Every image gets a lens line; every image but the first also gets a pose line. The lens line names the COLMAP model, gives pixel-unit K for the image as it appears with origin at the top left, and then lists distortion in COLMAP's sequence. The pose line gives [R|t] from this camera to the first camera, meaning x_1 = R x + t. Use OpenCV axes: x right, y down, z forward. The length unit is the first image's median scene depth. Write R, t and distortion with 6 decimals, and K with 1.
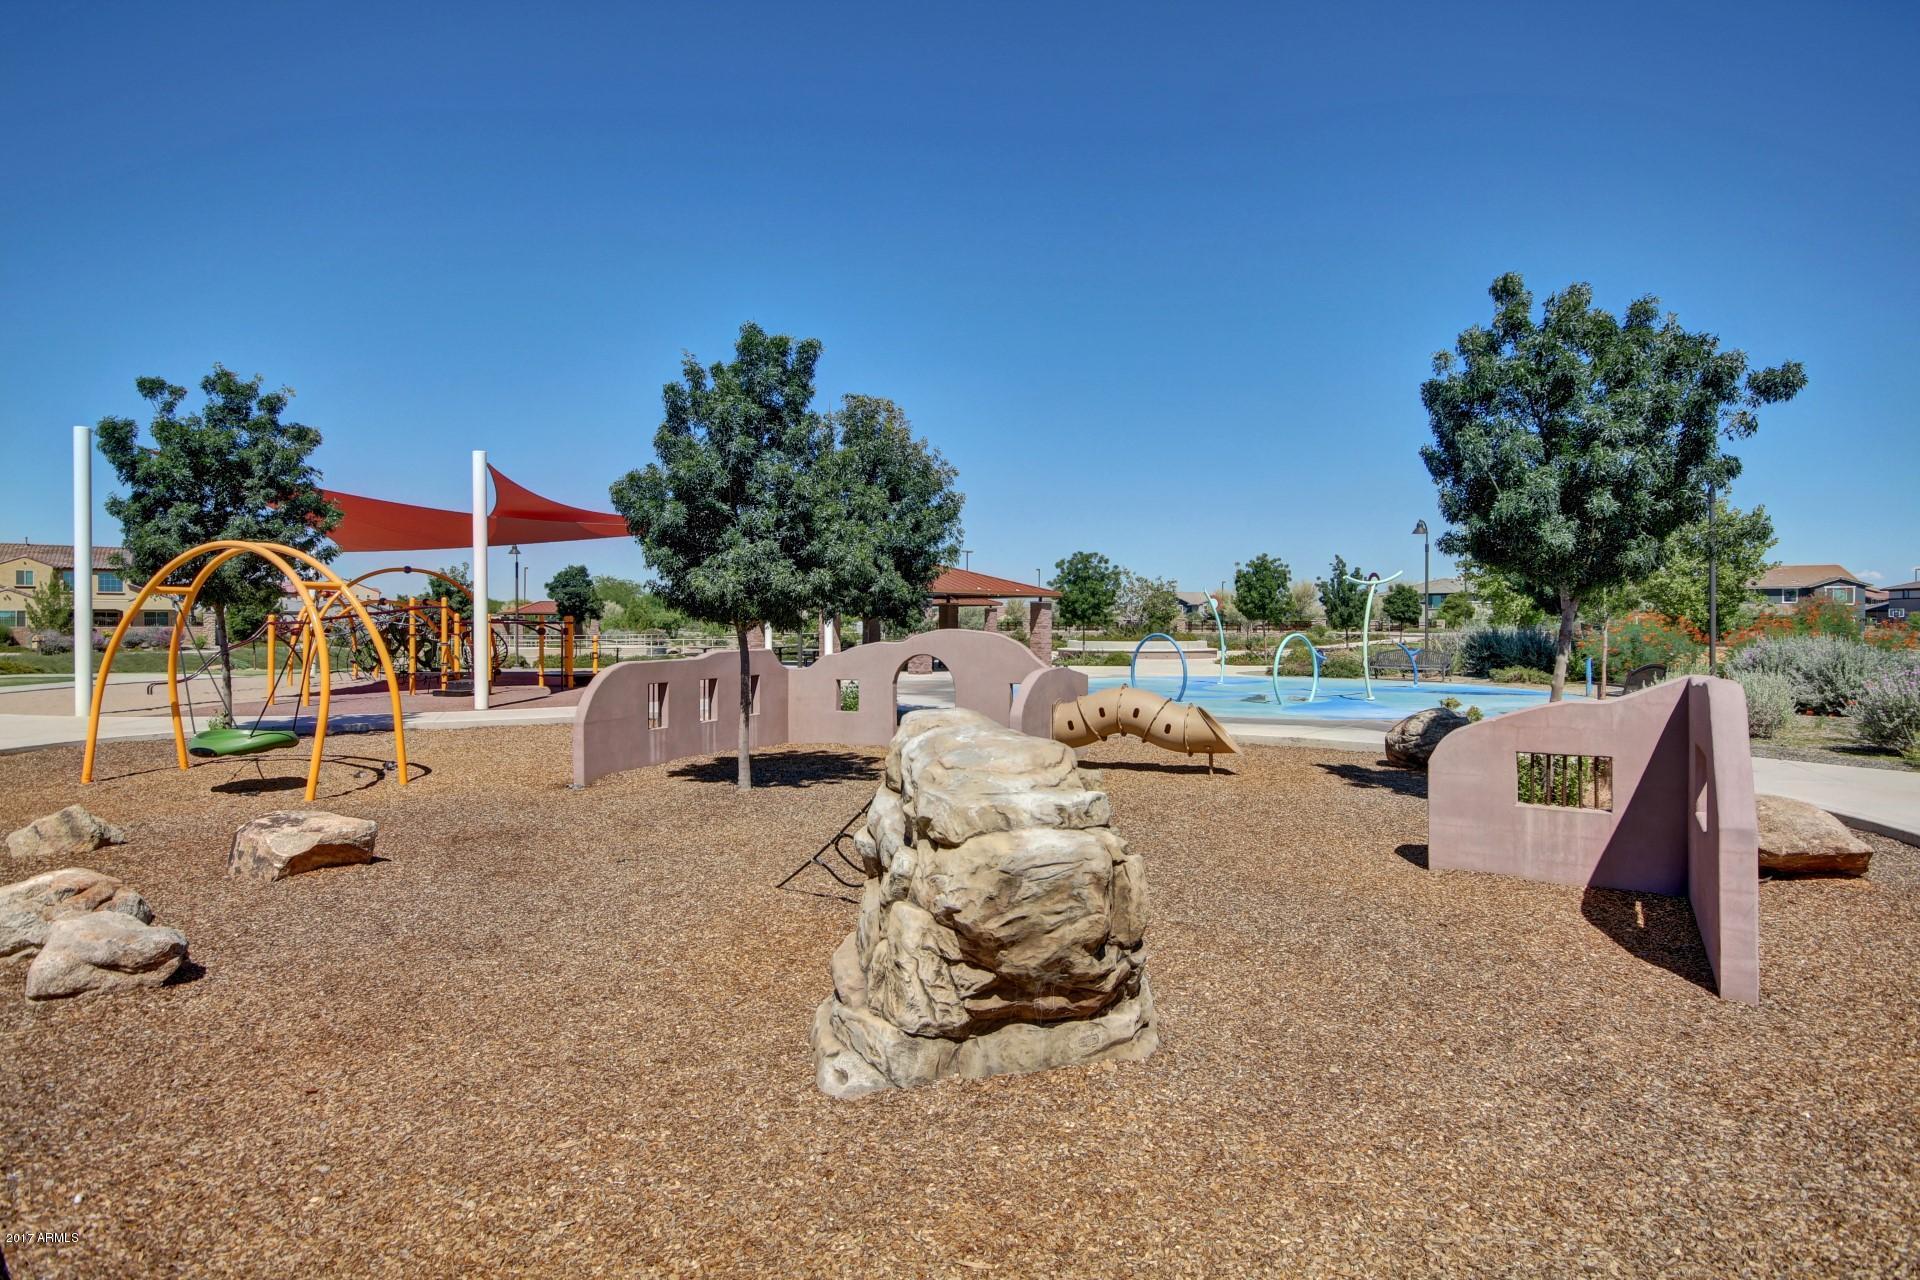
lens RADIAL K [[997.3, 0, 956.7], [0, 997.3, 635.1], [0, 0, 1]] dist [0.005900, 0.000709]
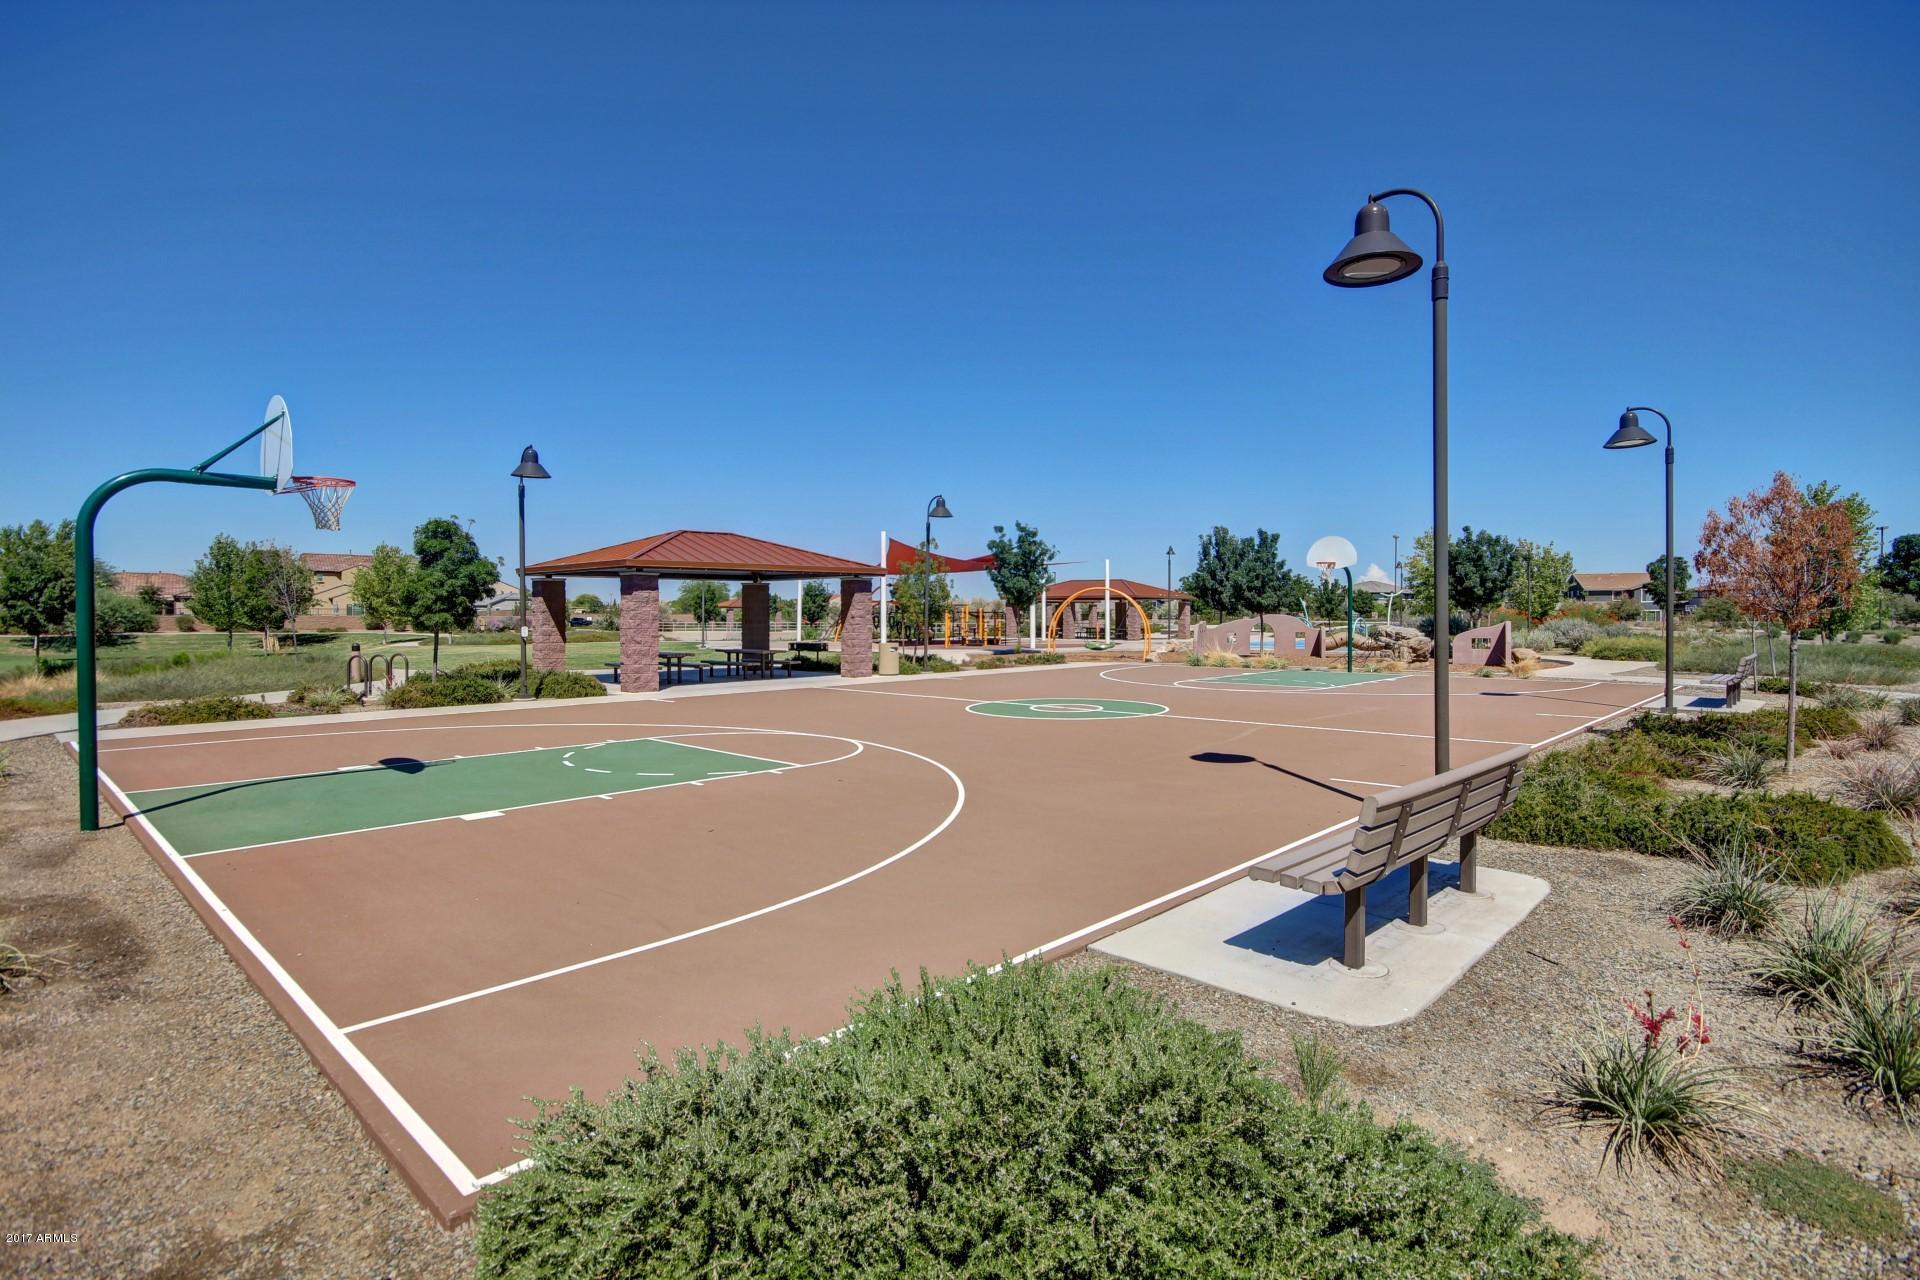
lens RADIAL K [[895.9, 0, 963.3], [0, 895.9, 639.3], [0, 0, 1]] dist [-0.003222, 0.000091]
pose [[0.998958, 0.000744, 0.045626, -1.779692], [-0.001416, 0.999891, 0.014703, 0.052800], [-0.045610, -0.014752, 0.998850, -2.731306]]
